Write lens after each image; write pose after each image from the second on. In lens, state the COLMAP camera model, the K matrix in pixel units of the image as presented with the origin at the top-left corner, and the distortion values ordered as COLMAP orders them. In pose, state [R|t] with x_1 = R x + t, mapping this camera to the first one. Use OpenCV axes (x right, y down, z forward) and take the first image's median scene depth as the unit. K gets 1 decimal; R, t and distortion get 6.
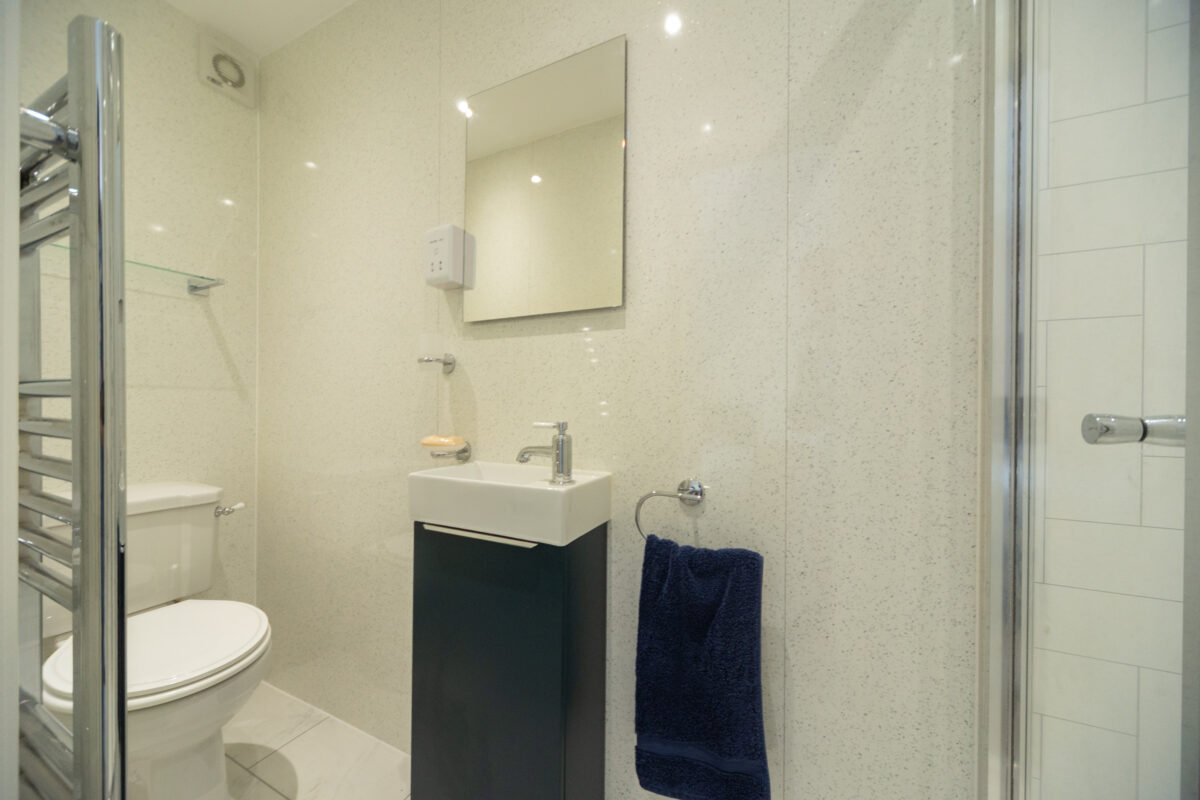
lens RADIAL K [[420.6, 0, 597.3], [0, 420.6, 408.3], [0, 0, 1]] dist [0.009066, 0.000102]
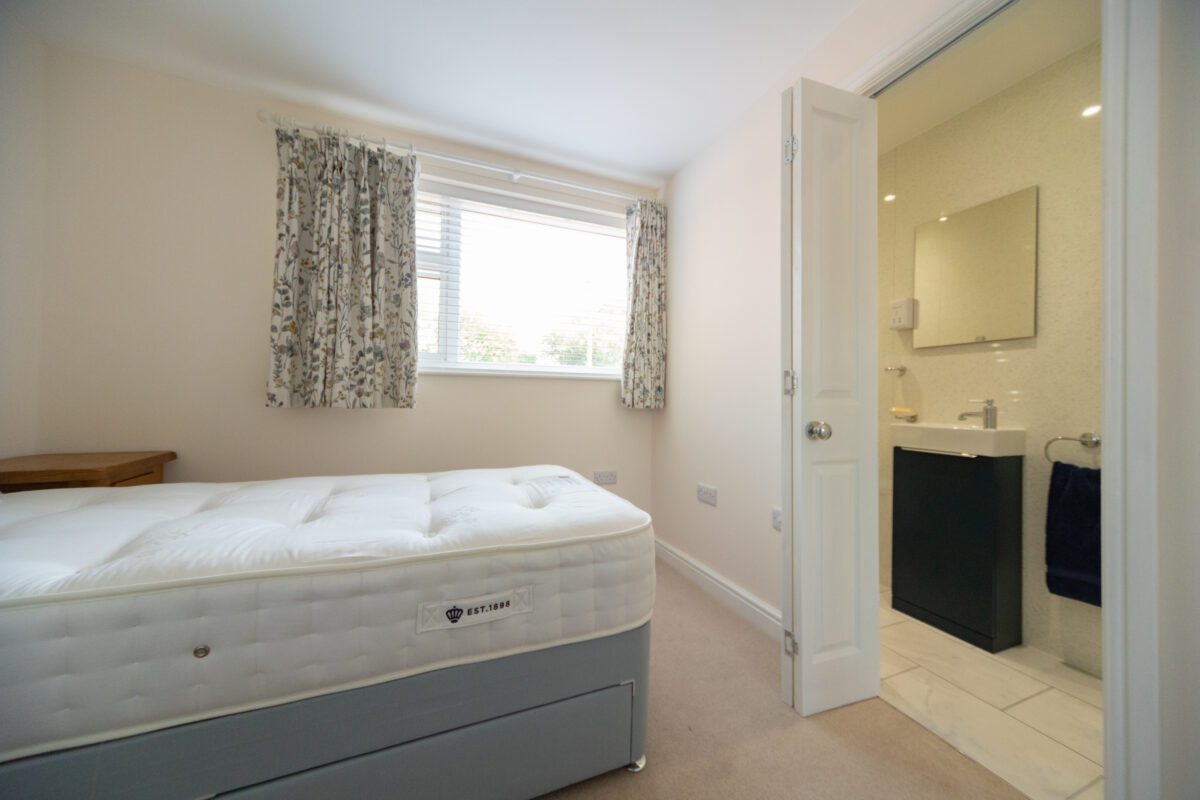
lens RADIAL K [[420.6, 0, 606.8], [0, 420.6, 394.8], [0, 0, 1]] dist [0.009066, 0.000102]
pose [[0.737841, -0.002300, -0.674971, -0.063982], [-0.008762, 0.999877, -0.012986, 0.048422], [0.674918, 0.015496, 0.737730, -1.556873]]
